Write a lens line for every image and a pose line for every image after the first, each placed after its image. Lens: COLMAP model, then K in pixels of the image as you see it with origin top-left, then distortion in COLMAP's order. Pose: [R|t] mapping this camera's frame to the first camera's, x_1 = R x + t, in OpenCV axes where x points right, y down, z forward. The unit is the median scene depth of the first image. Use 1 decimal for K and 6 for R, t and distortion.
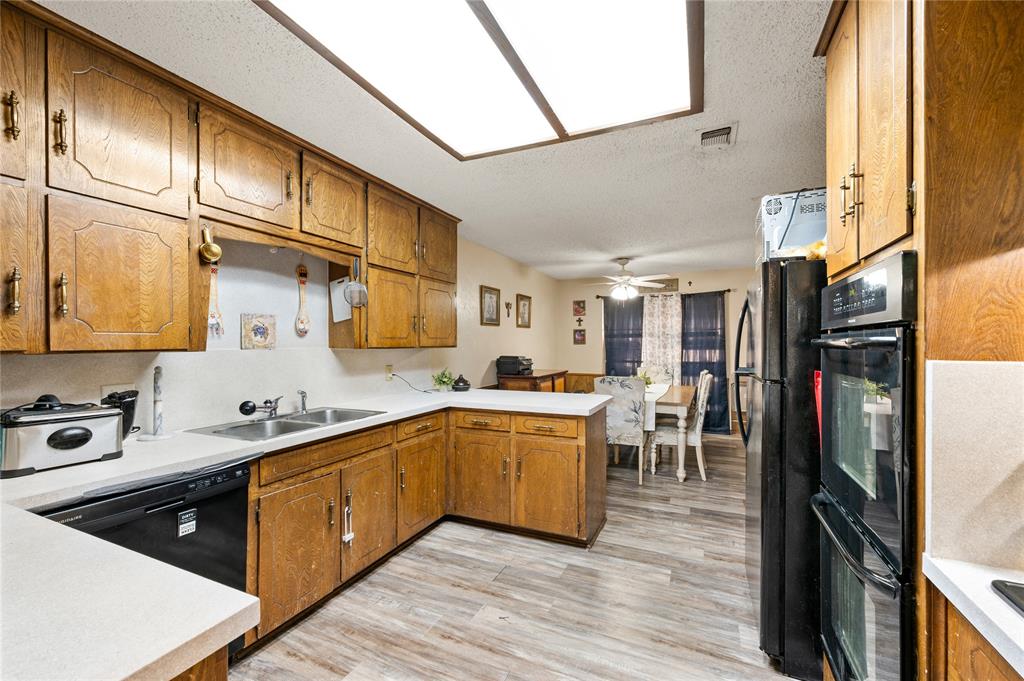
lens RADIAL K [[424.9, 0, 507.2], [0, 424.9, 341.7], [0, 0, 1]] dist [-0.016555, -0.000168]
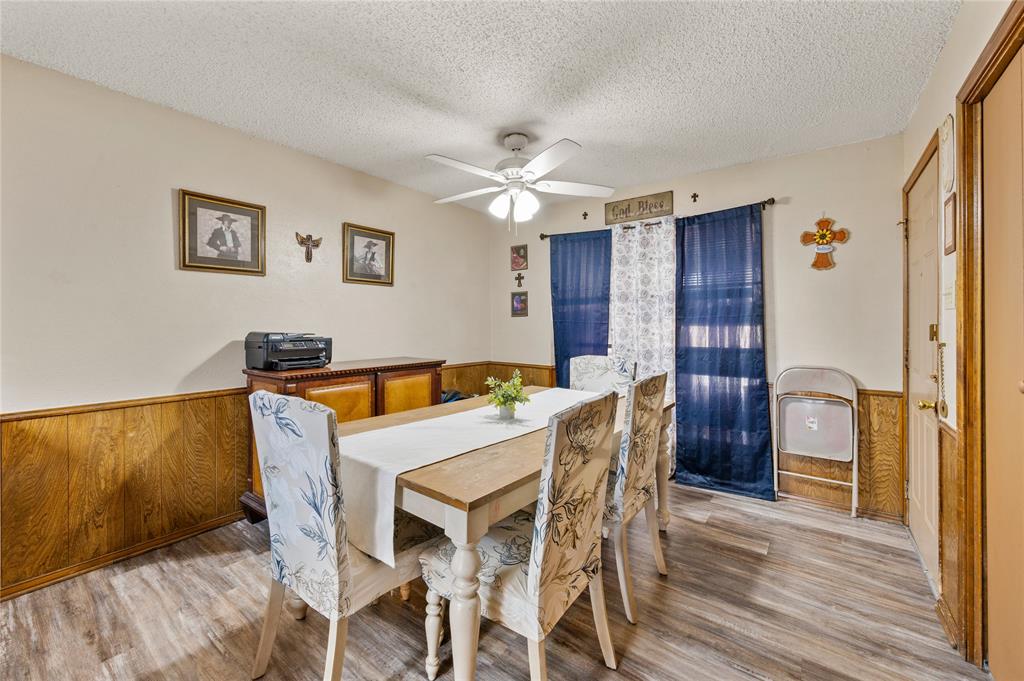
lens RADIAL K [[415.0, 0, 513.8], [0, 415.0, 325.3], [0, 0, 1]] dist [0.000549, 0.000057]
pose [[0.979546, 0.001491, -0.201216, 0.316236], [0.000349, 0.999958, 0.009112, 0.015025], [0.201221, -0.008996, 0.979505, 0.452533]]
